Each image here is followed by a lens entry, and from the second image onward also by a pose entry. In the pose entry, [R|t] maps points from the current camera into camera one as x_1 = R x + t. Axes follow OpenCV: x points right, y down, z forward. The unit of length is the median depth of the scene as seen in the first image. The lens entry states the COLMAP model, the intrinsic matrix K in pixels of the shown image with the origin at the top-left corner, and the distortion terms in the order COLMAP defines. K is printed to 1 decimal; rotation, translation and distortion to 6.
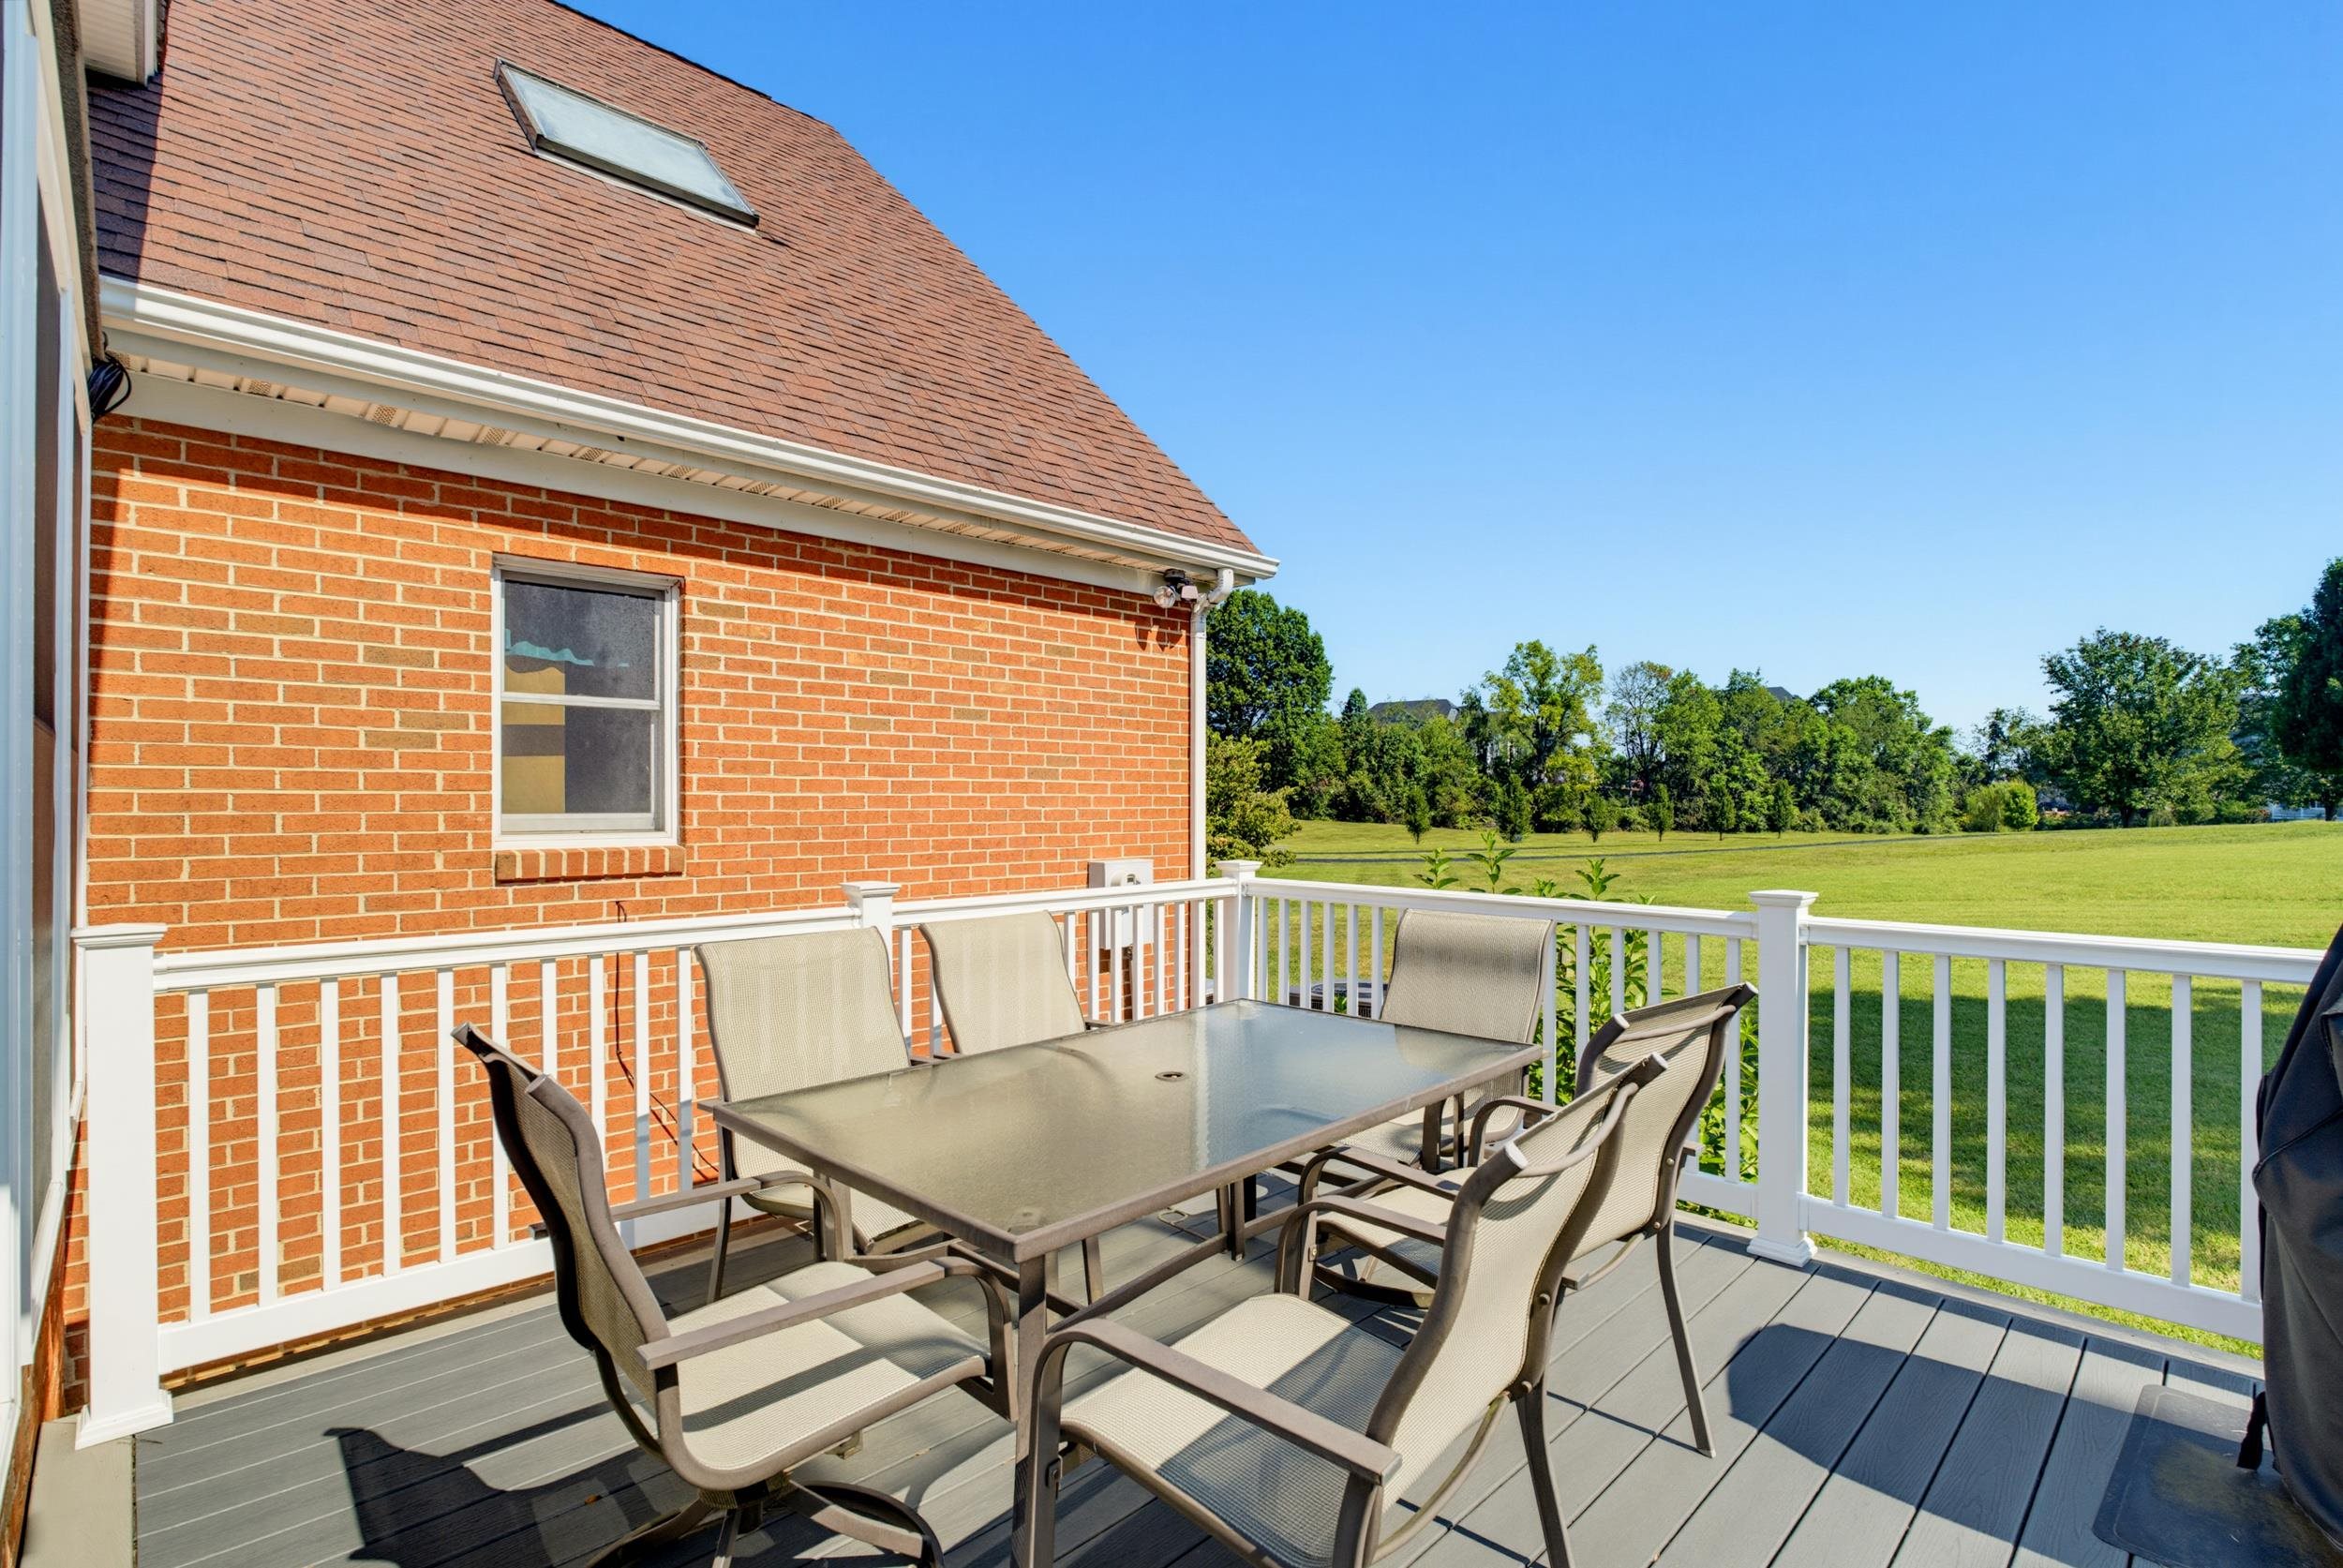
lens RADIAL K [[1068.3, 0, 1166.9], [0, 1068.3, 808.4], [0, 0, 1]] dist [-0.000345, 0.000316]
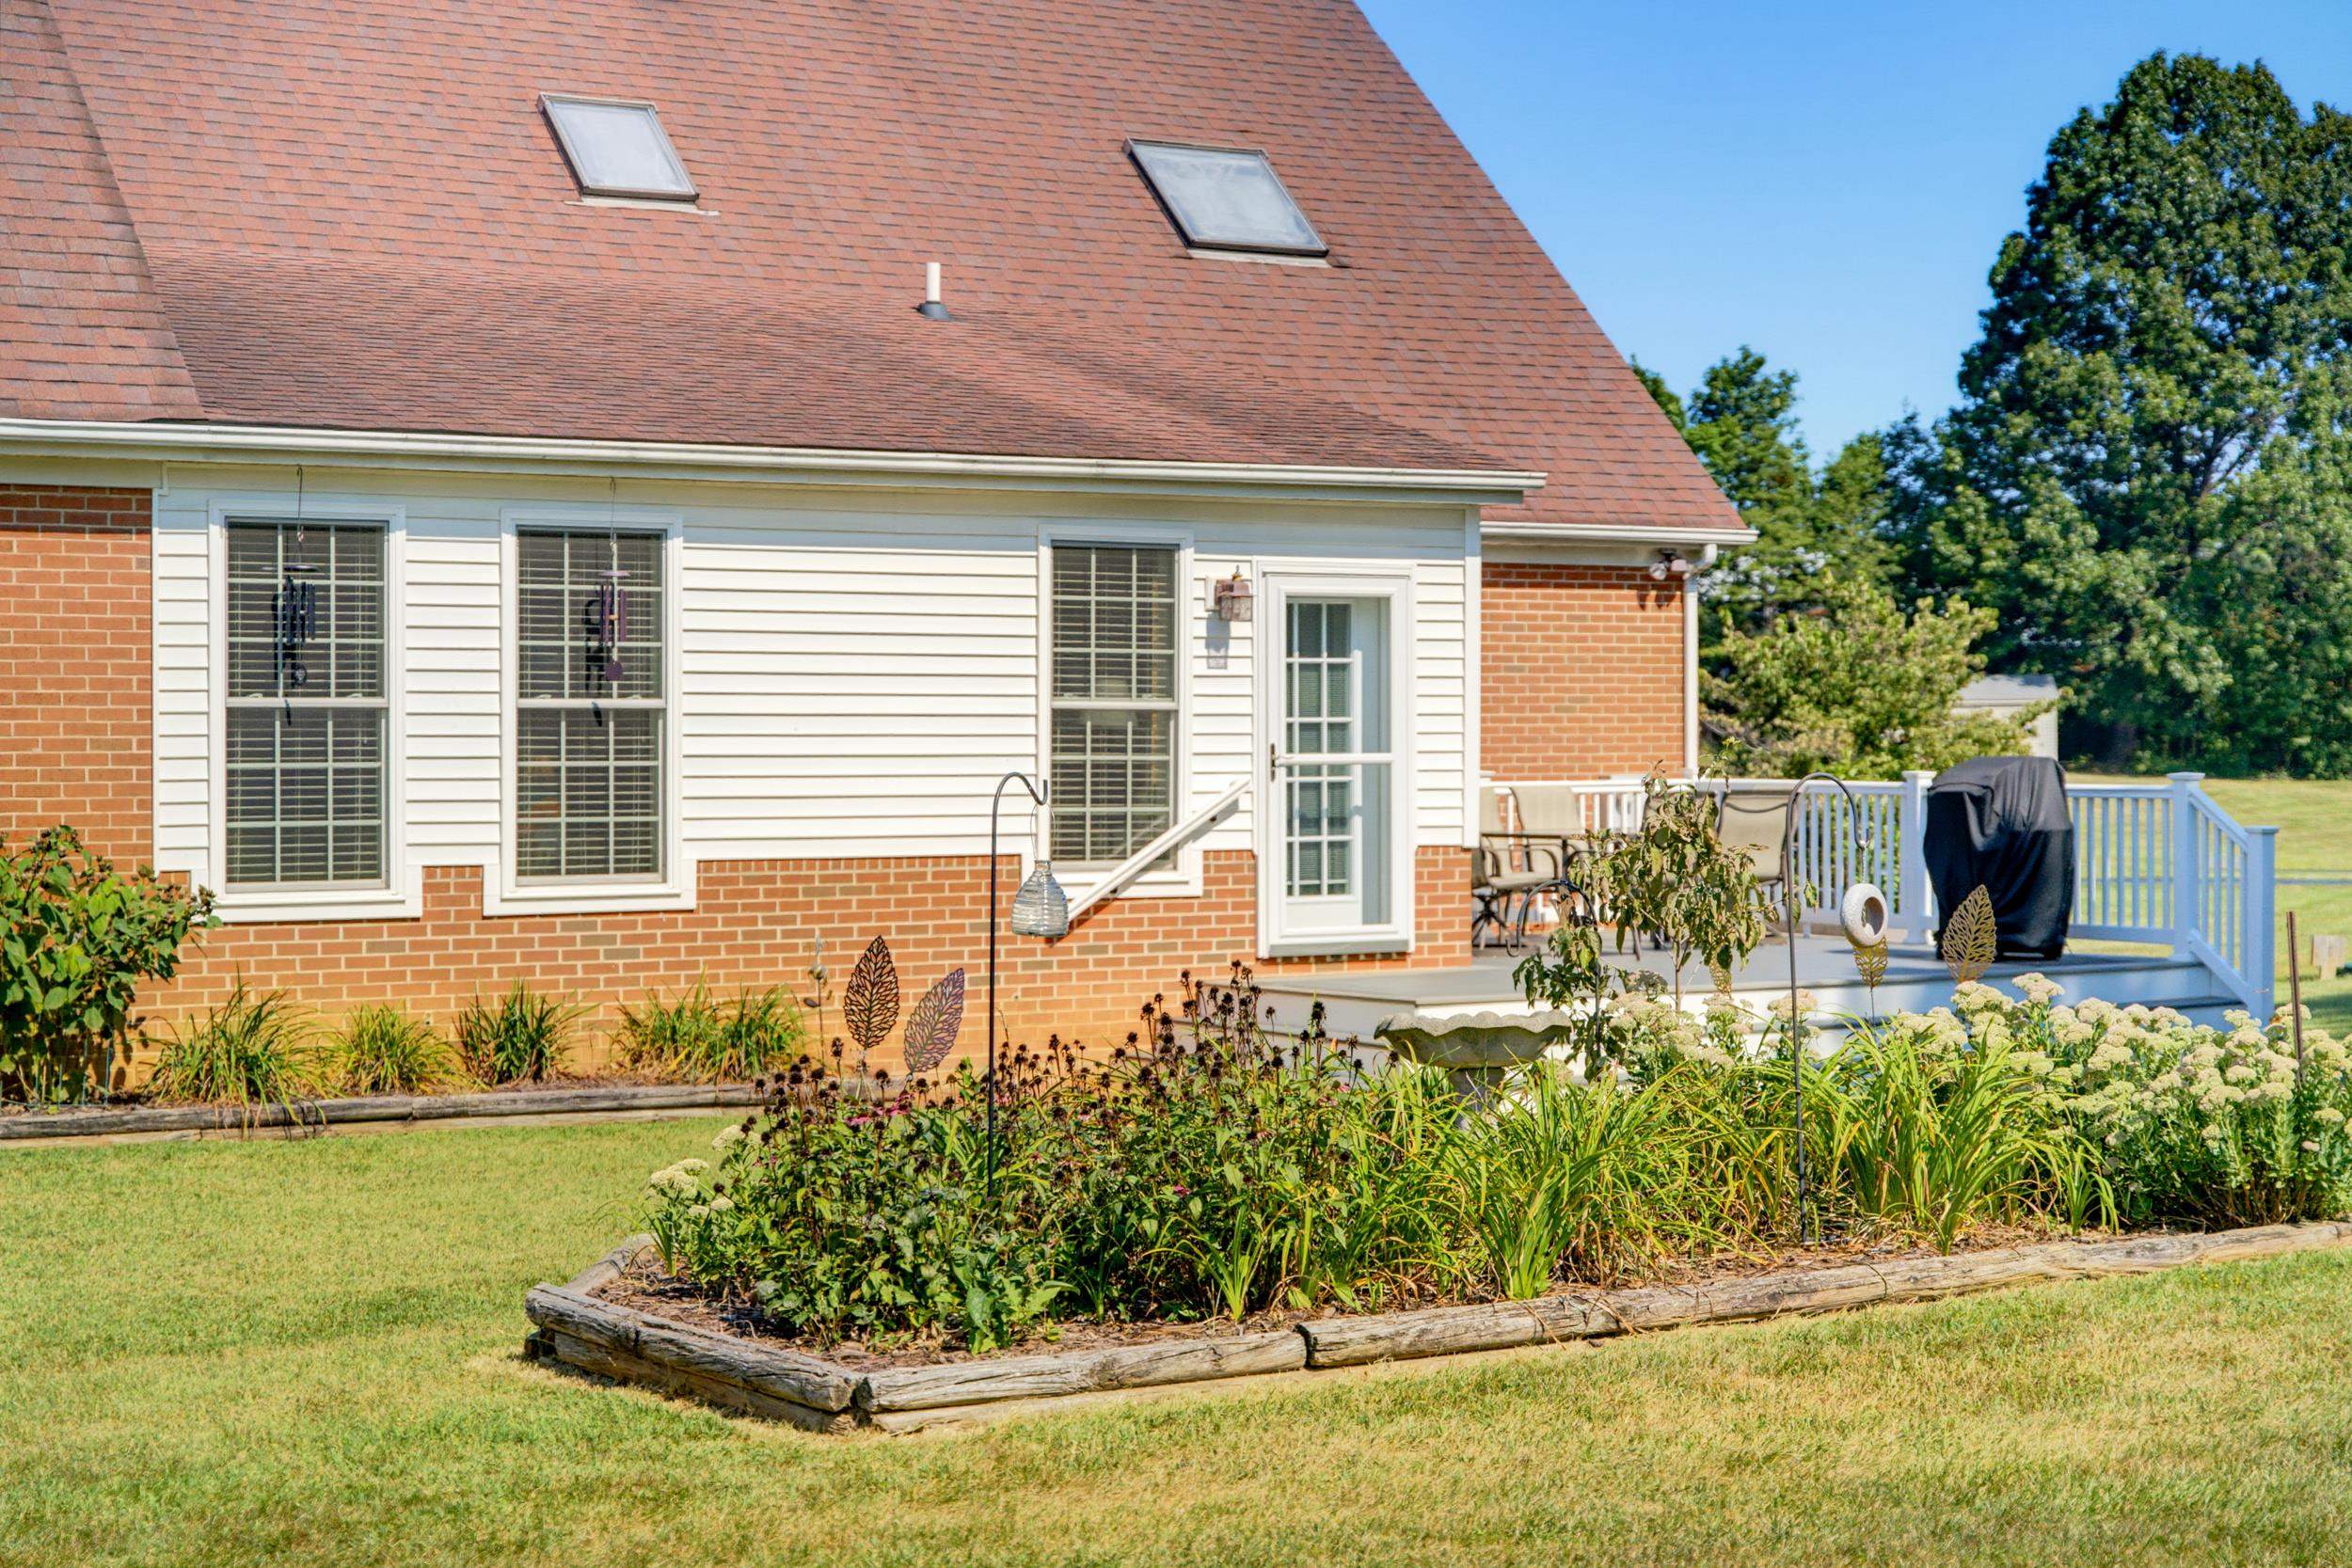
lens RADIAL K [[3924.9, 0, 1176.0], [0, 3924.9, 784.0], [0, 0, 1]] dist [0.054866, -0.048753]
pose [[0.978990, -0.000001, -0.203910, 0.020509], [0.001306, 0.999980, 0.006264, 0.001447], [0.203906, -0.006399, 0.978970, -0.195453]]
